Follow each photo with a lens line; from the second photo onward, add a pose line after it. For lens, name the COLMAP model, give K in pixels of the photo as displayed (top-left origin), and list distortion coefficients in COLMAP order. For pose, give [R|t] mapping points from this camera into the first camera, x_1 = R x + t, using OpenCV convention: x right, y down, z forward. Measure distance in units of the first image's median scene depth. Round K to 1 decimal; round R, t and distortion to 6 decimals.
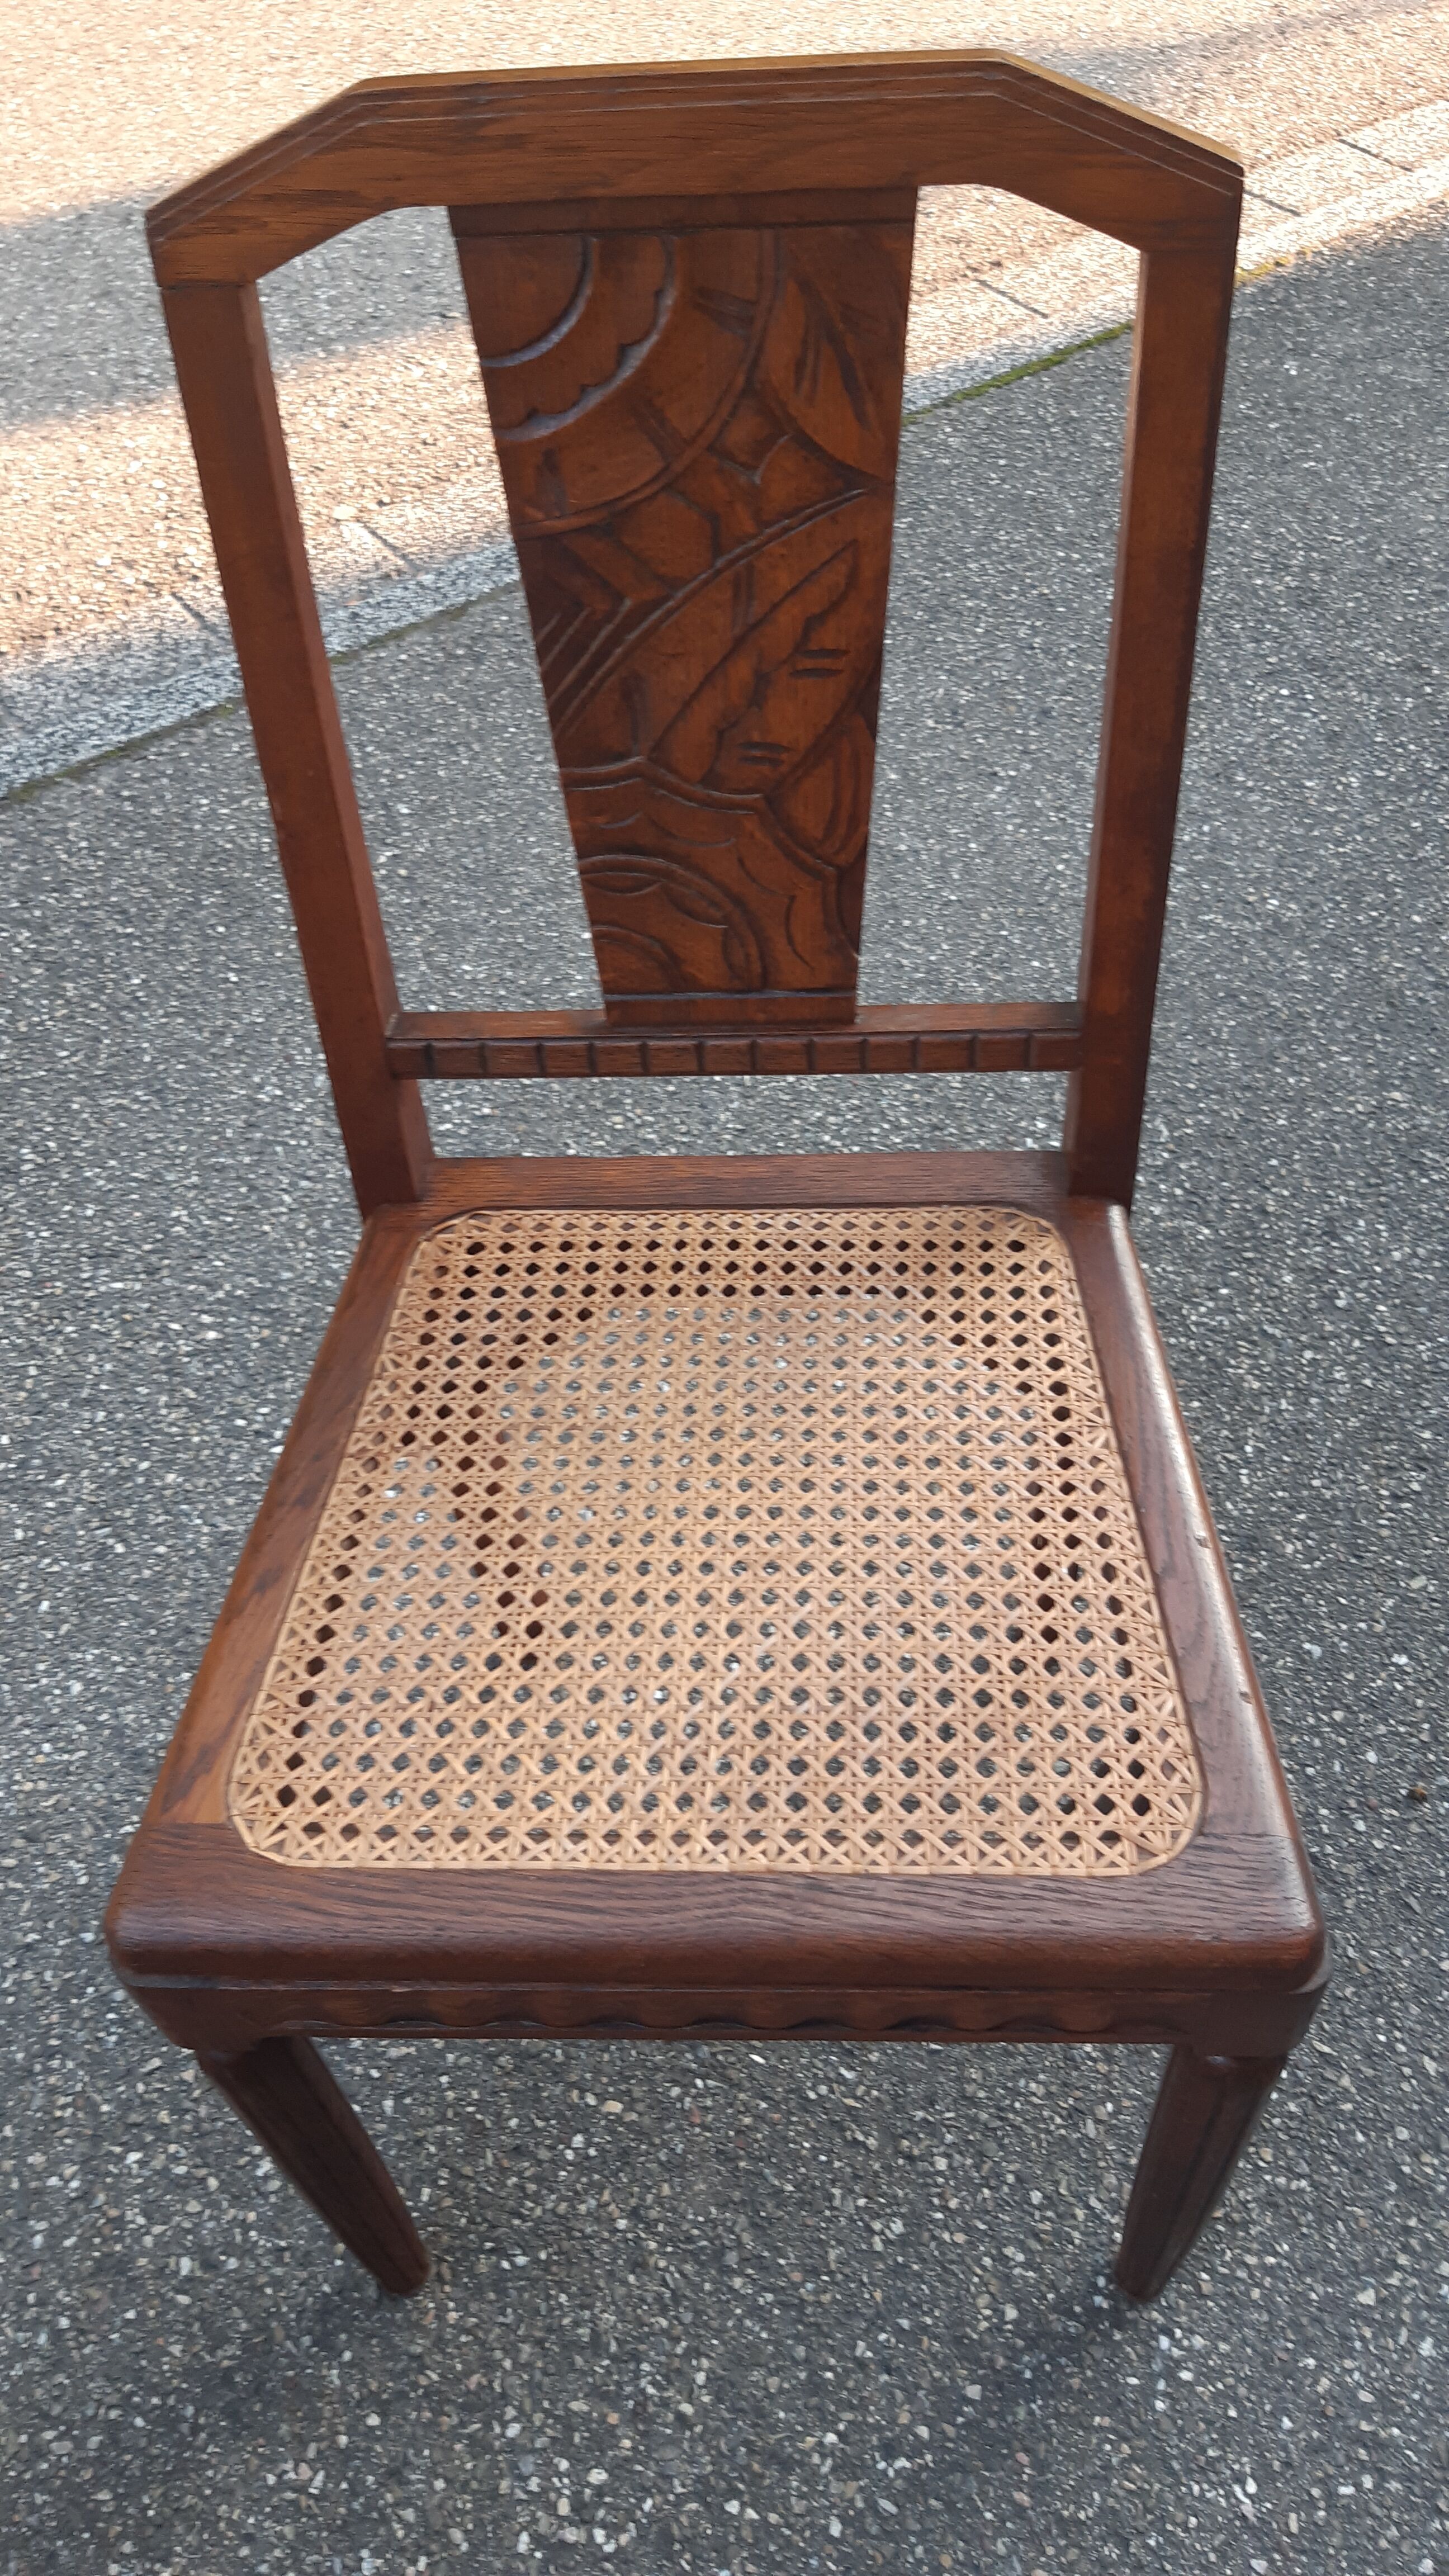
lens RADIAL K [[1979.5, 0, 747.9], [0, 1979.5, 1288.9], [0, 0, 1]] dist [0.054290, -0.116351]
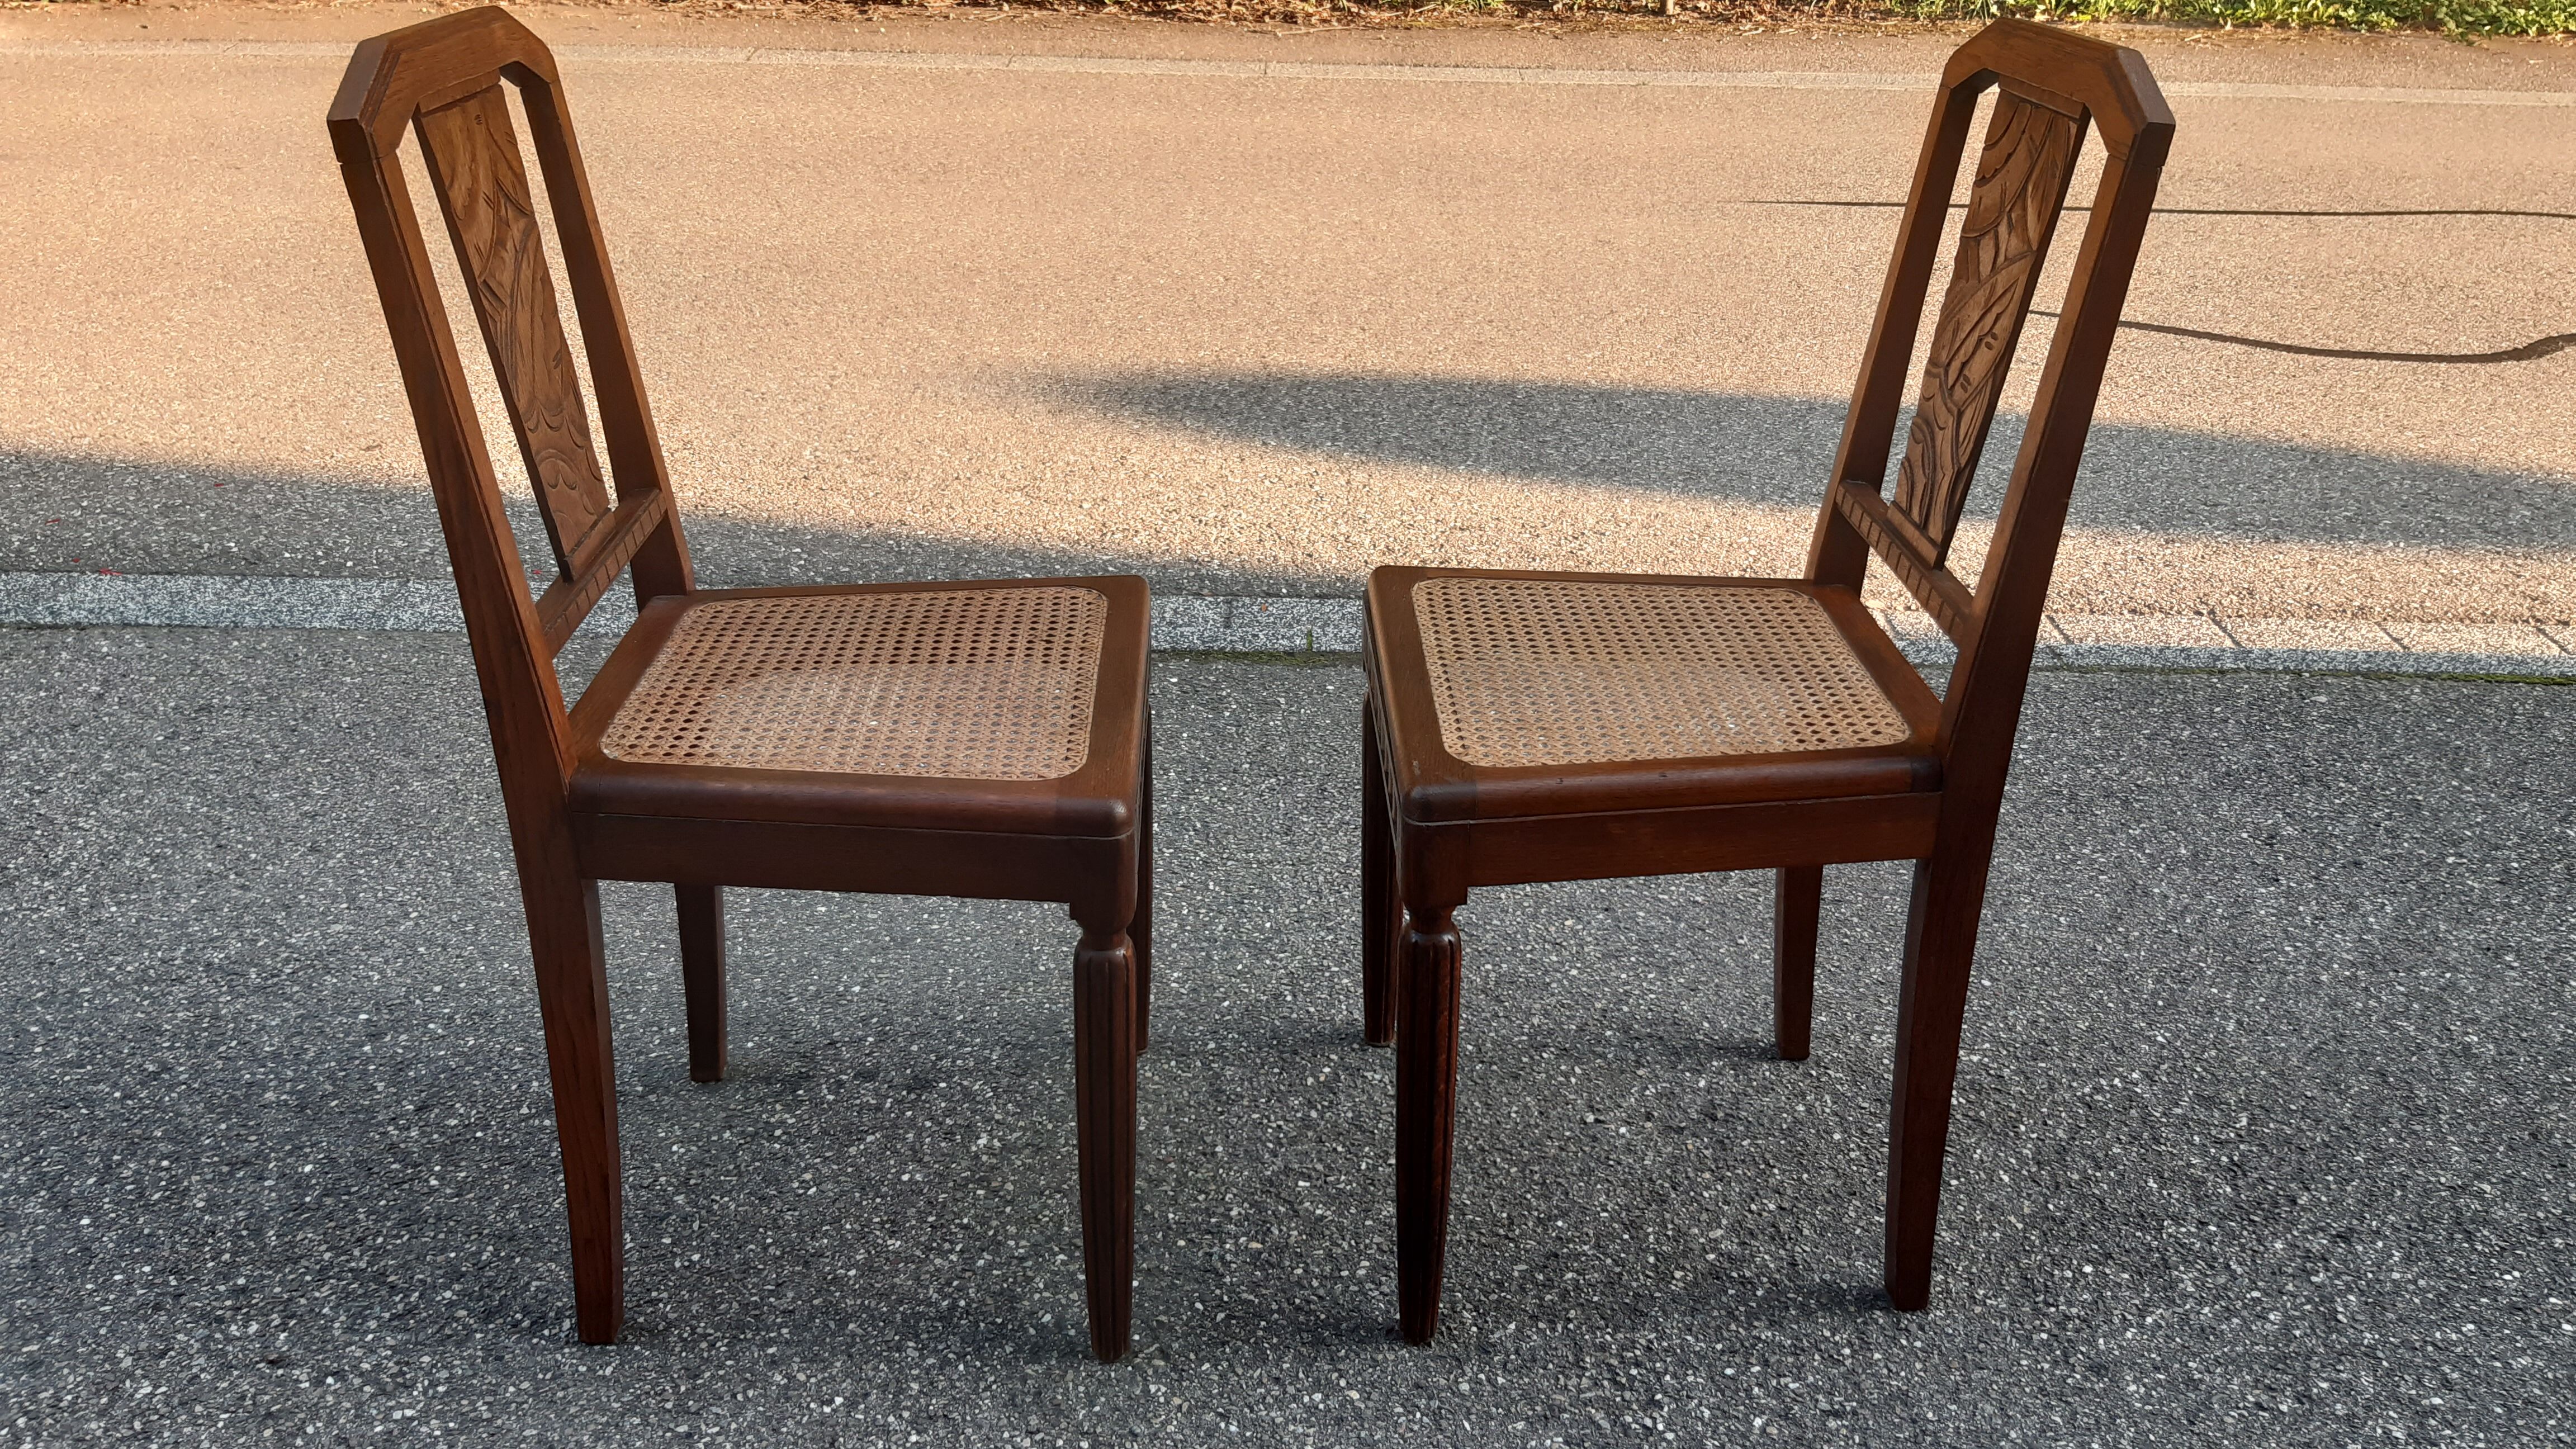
lens RADIAL K [[2022.9, 0, 1324.0], [0, 2022.9, 665.5], [0, 0, 1]] dist [0.073825, -0.157534]
pose [[0.792579, 0.289039, -0.536912, 0.479699], [-0.496360, 0.817264, -0.292755, 0.416689], [0.354181, 0.498533, 0.791214, -0.272359]]
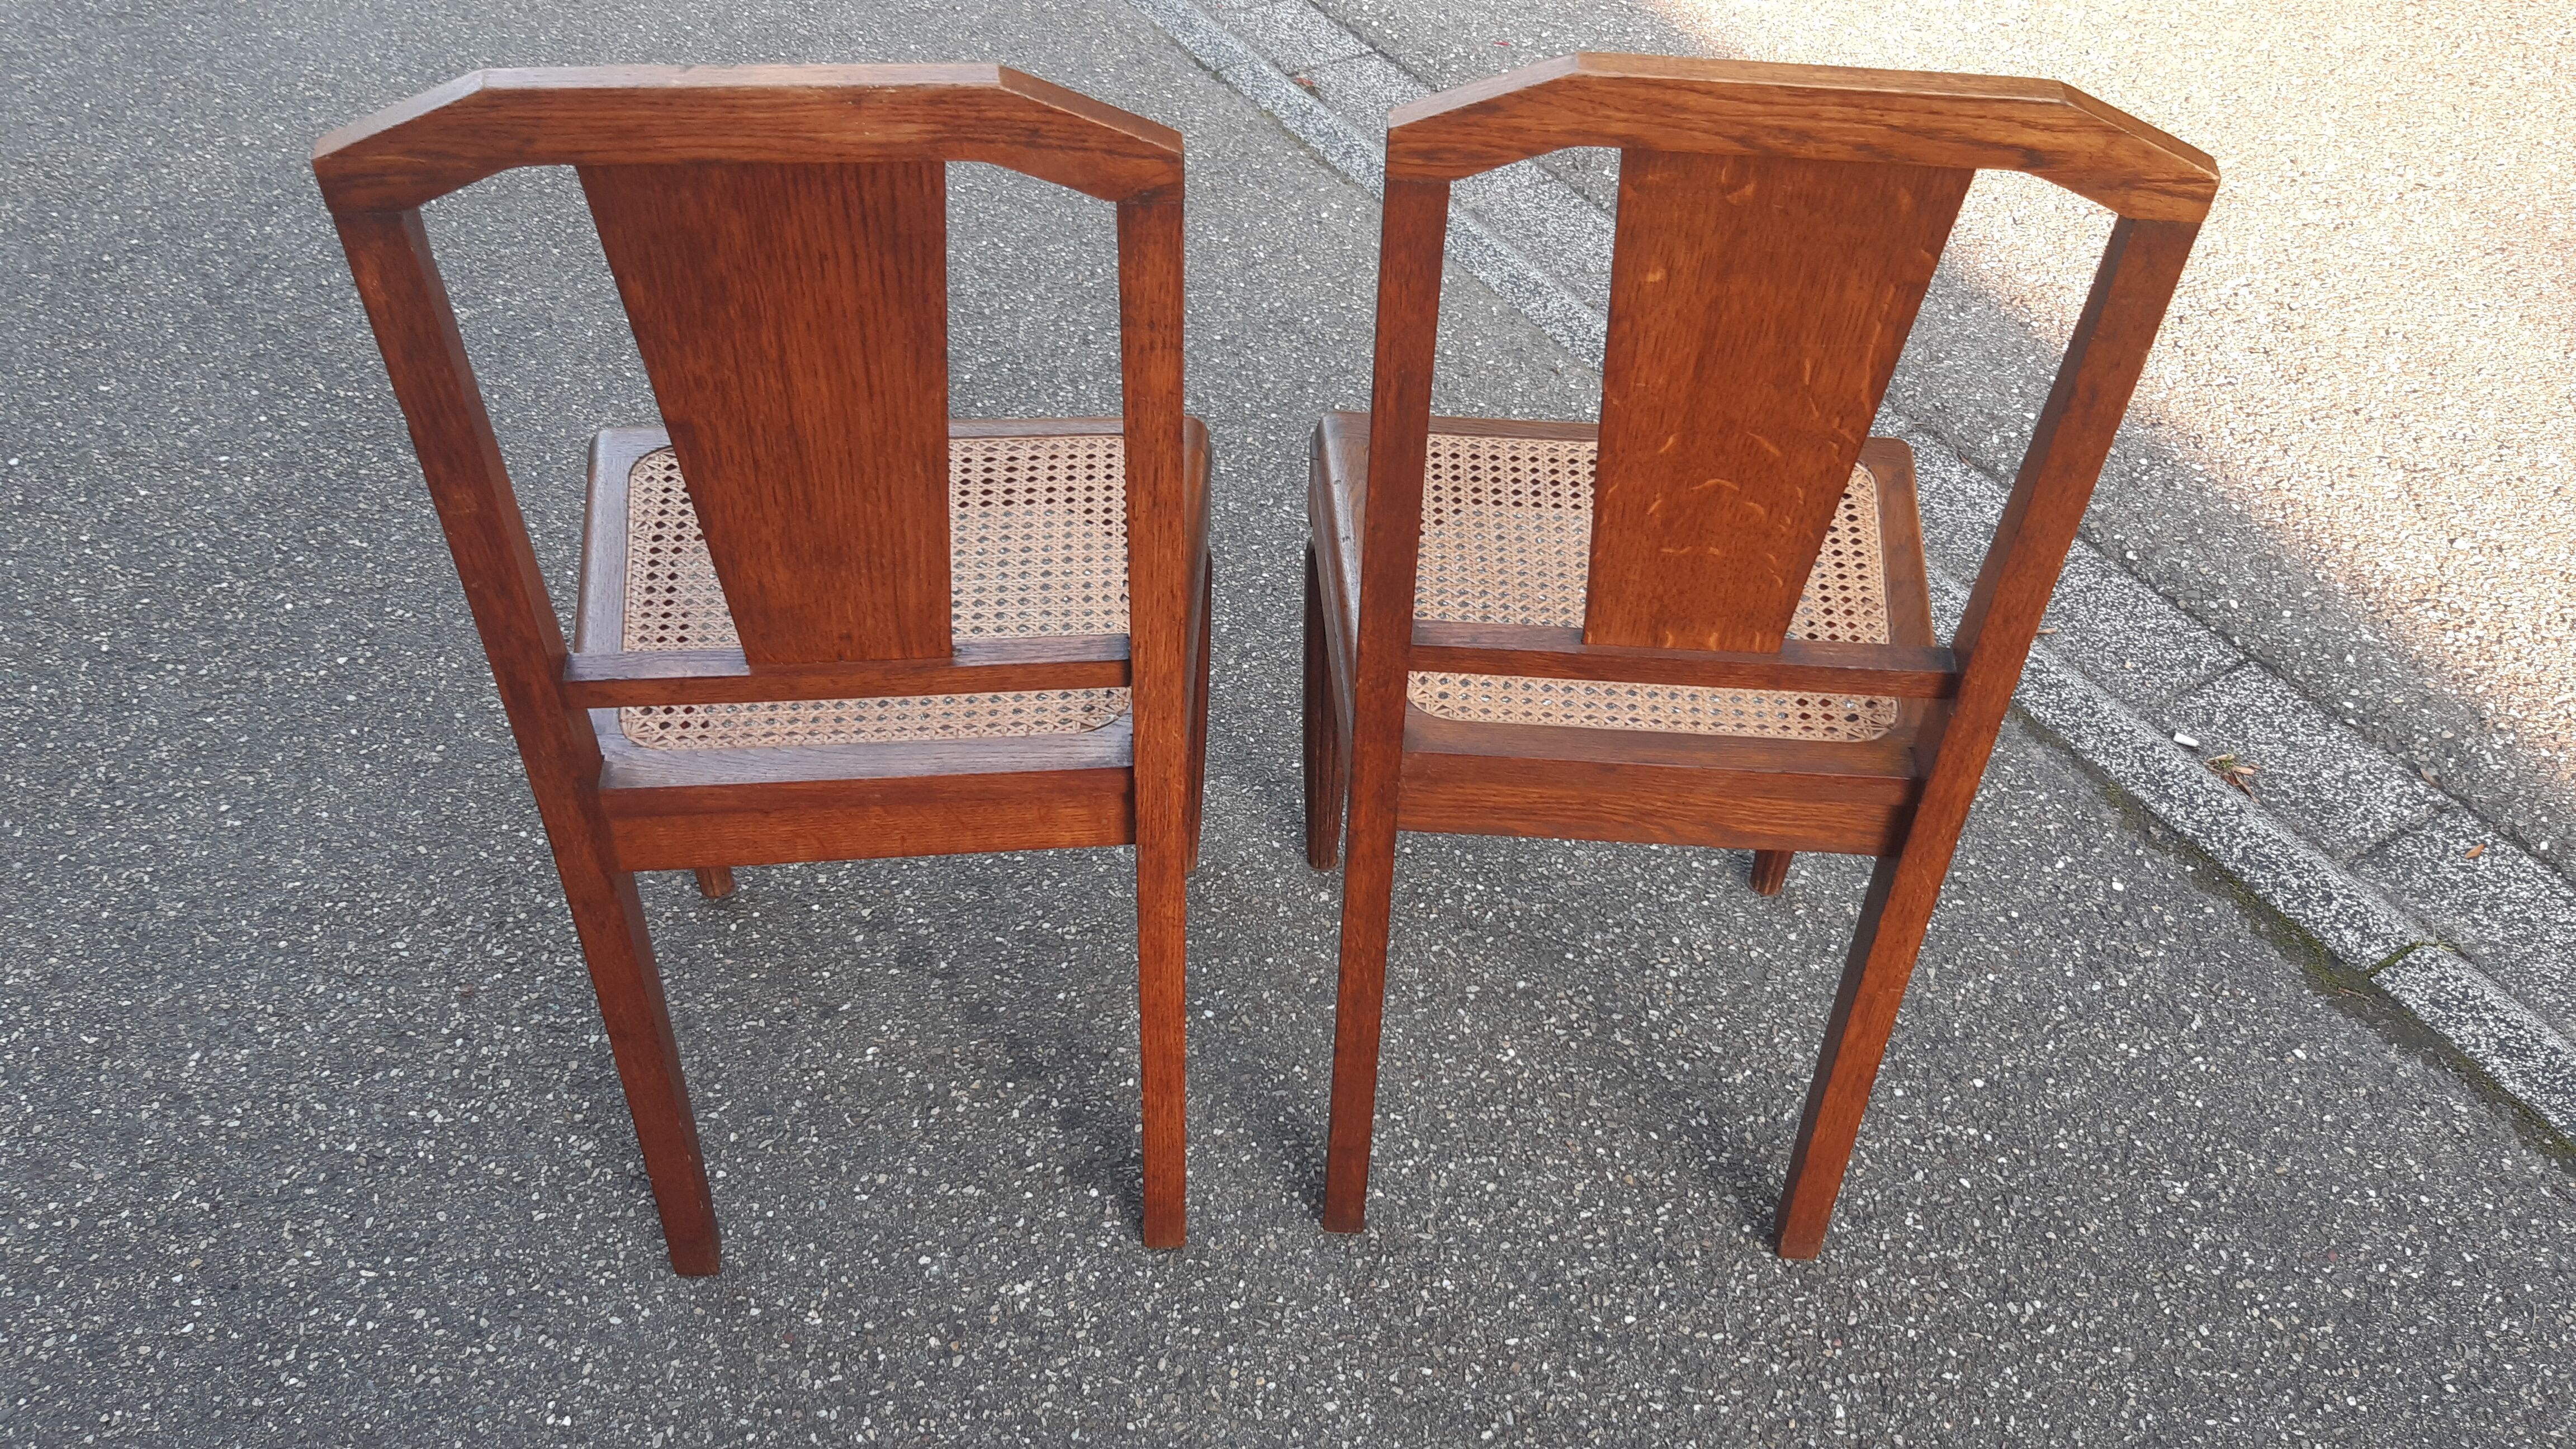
lens RADIAL K [[1979.5, 0, 1288.0], [0, 1979.5, 724.5], [0, 0, 1]] dist [0.054290, -0.116351]
pose [[-0.128315, 0.686658, -0.715567, 0.191838], [-0.768212, 0.387501, 0.509601, -0.523013], [0.627205, 0.615097, 0.477777, 0.310753]]
